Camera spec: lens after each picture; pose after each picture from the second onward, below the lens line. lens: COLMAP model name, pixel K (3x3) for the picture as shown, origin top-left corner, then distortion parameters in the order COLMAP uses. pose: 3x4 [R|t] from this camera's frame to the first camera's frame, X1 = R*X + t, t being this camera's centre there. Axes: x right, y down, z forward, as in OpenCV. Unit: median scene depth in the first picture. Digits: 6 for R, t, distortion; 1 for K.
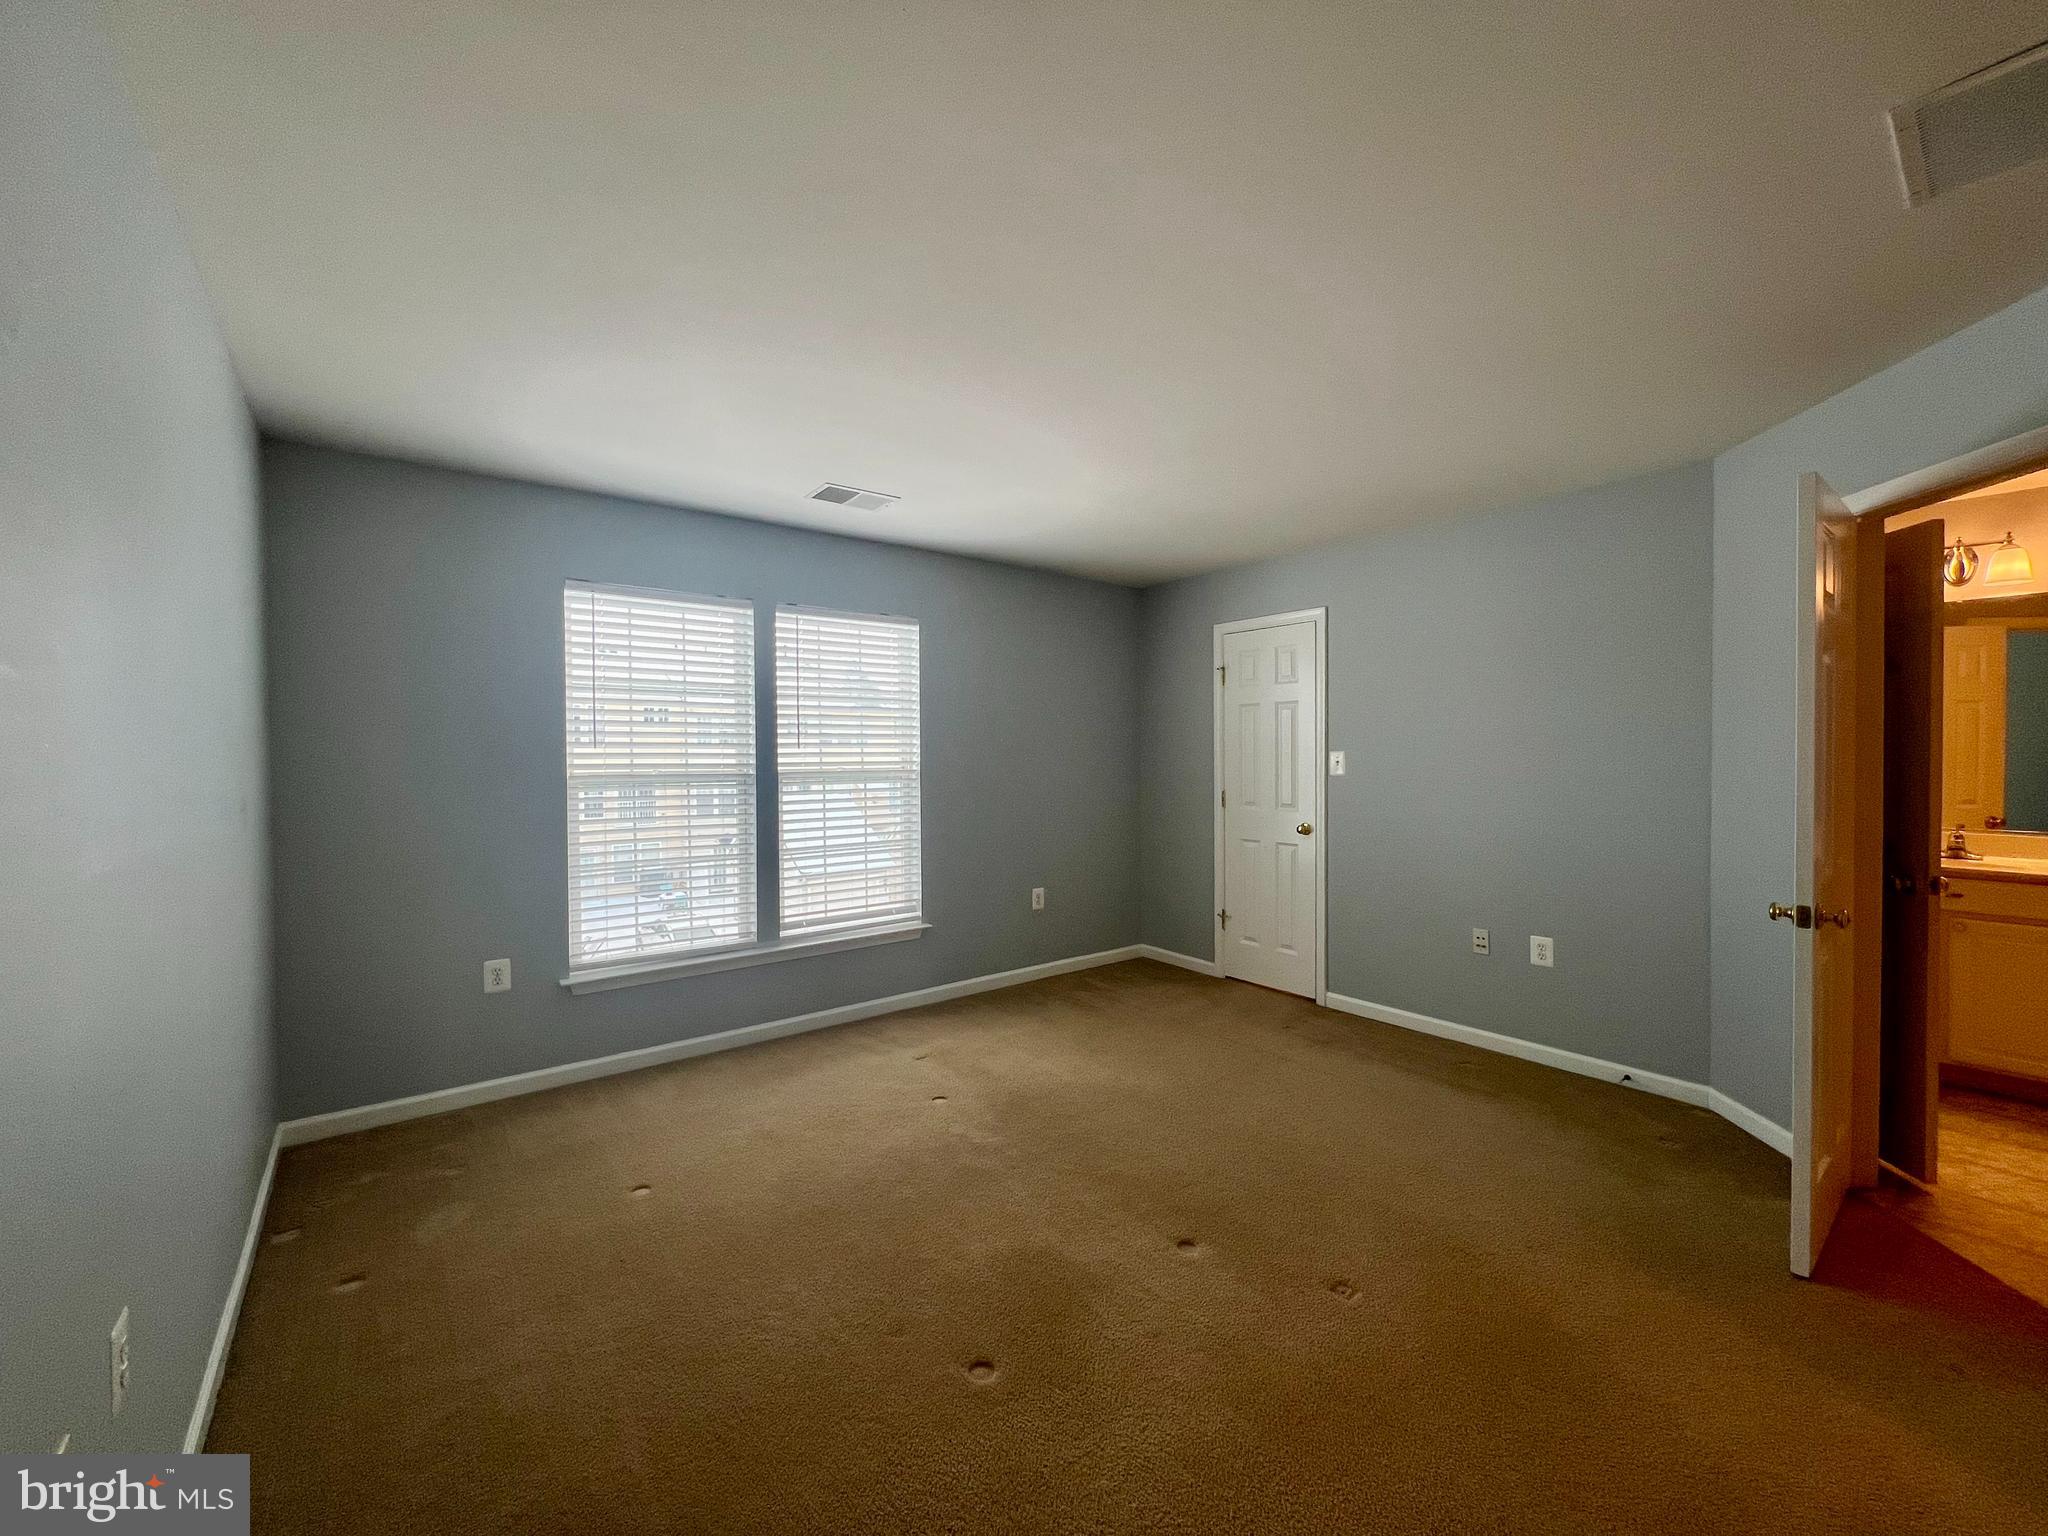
lens RADIAL K [[845.2, 0, 1017.6], [0, 845.2, 770.9], [0, 0, 1]] dist [0.000379, -0.000028]
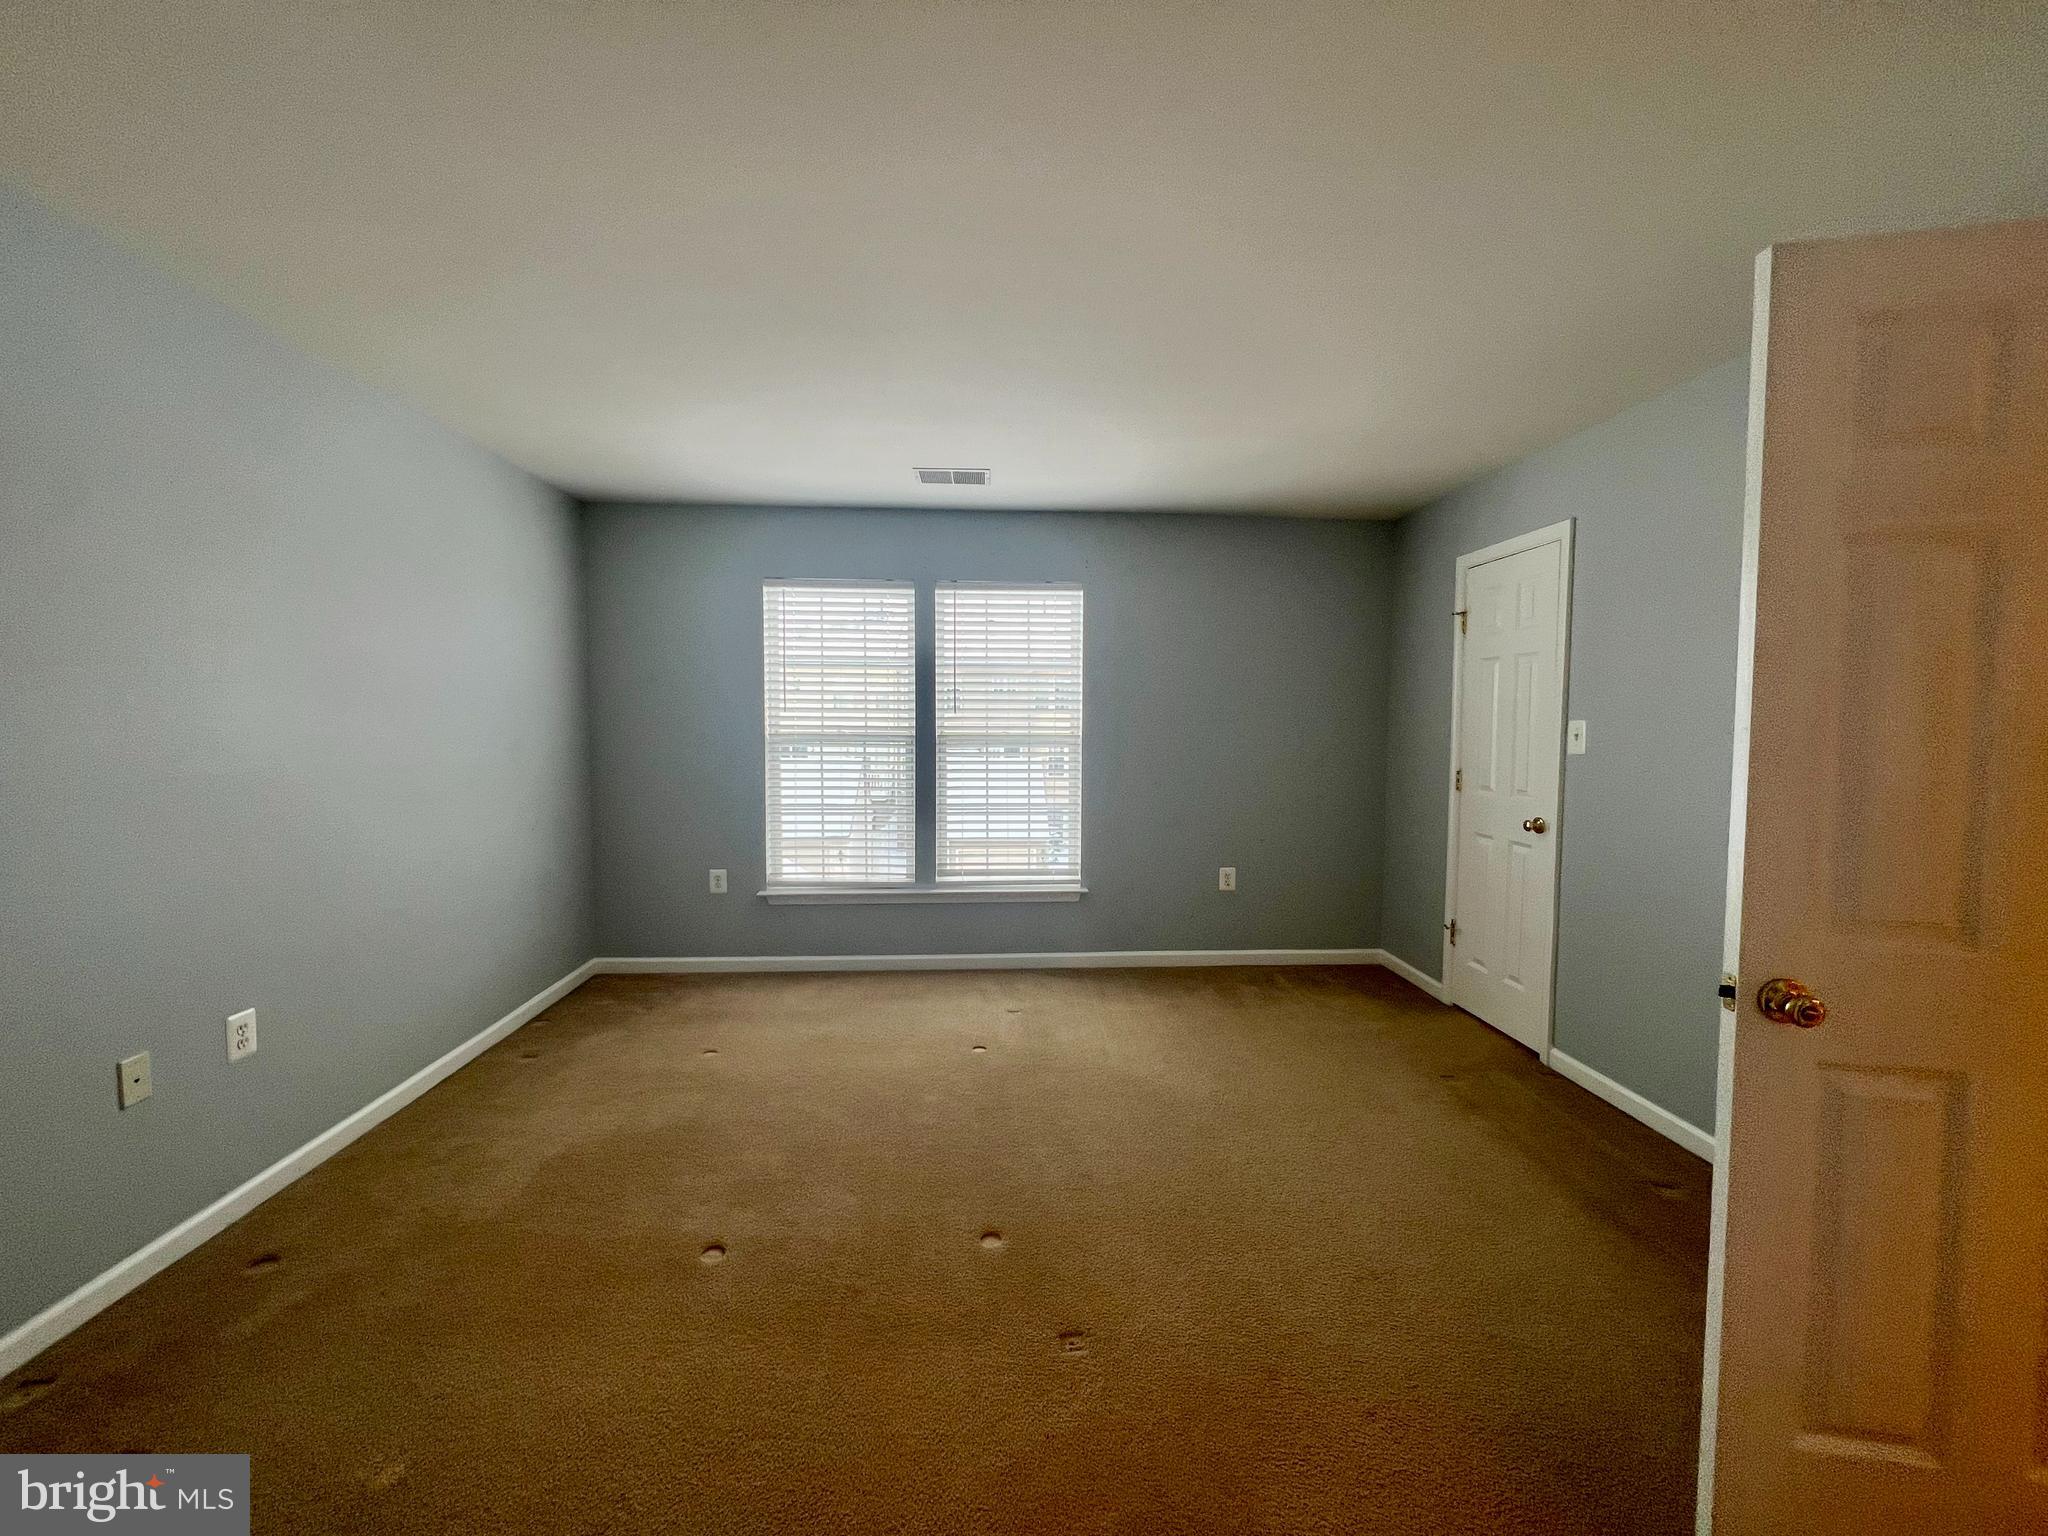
lens RADIAL K [[836.1, 0, 1013.1], [0, 836.1, 773.0], [0, 0, 1]] dist [-0.000183, -0.000032]
pose [[0.815800, 0.043815, -0.576672, 0.415222], [-0.021312, 0.998726, 0.045732, -0.000388], [0.577942, -0.025018, 0.815695, 0.149151]]
